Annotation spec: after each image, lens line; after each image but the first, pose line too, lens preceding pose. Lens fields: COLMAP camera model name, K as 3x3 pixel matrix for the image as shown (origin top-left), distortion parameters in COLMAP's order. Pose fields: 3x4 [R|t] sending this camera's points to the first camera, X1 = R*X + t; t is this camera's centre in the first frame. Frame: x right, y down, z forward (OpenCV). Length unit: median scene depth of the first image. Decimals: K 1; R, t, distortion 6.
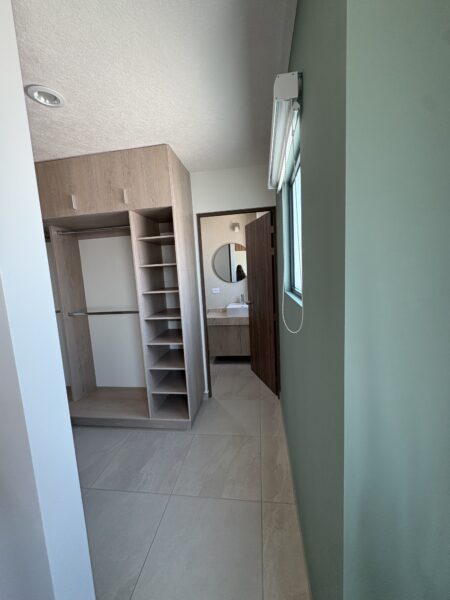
lens RADIAL K [[240.1, 0, 224.9], [0, 240.1, 300.9], [0, 0, 1]] dist [0.002954, 0.001211]
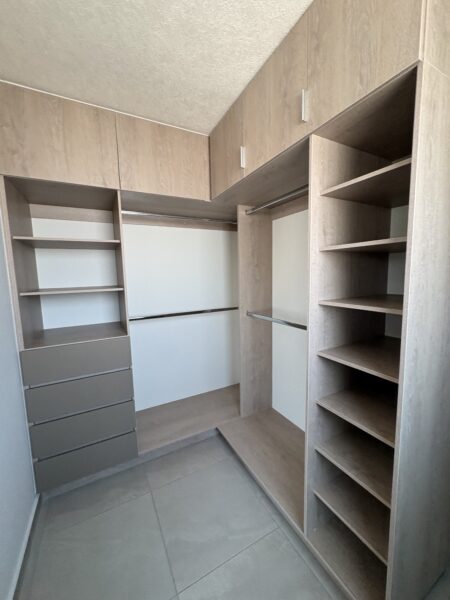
lens RADIAL K [[240.1, 0, 225.6], [0, 240.1, 300.7], [0, 0, 1]] dist [0.002954, 0.001211]
pose [[0.584921, 0.137620, -0.799330, -0.047183], [-0.113784, 0.989678, 0.087128, -0.050862], [0.803069, 0.039988, 0.594542, 0.462897]]
